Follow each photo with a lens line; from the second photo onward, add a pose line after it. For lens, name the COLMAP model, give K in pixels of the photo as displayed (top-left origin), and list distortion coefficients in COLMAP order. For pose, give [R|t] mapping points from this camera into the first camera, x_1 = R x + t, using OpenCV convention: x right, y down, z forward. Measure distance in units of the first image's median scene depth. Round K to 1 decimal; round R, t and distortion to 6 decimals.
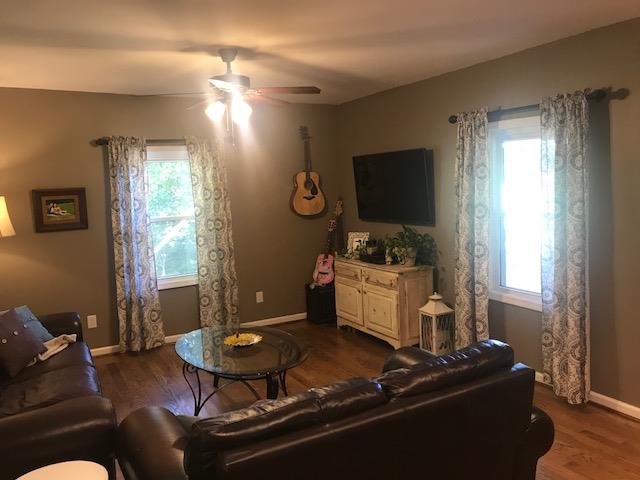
lens RADIAL K [[522.6, 0, 317.9], [0, 522.6, 230.7], [0, 0, 1]] dist [0.062117, -0.001797]
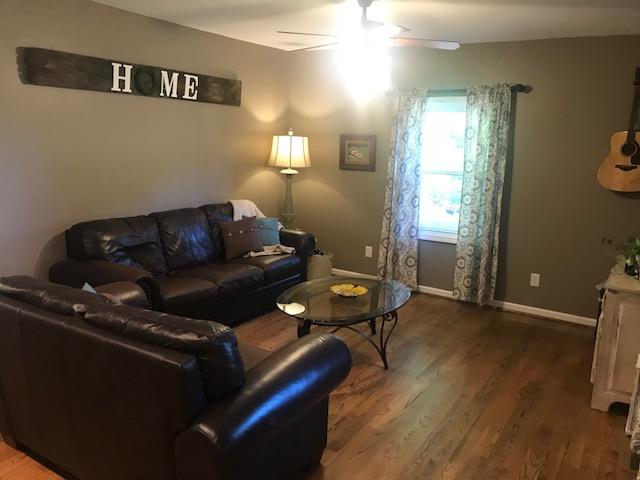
lens RADIAL K [[535.5, 0, 321.5], [0, 535.5, 230.3], [0, 0, 1]] dist [0.020050, -0.003678]
pose [[0.481143, 0.205729, -0.852160, 0.494543], [-0.137177, 0.977767, 0.158601, -0.044631], [0.865843, 0.040588, 0.498667, 0.311236]]
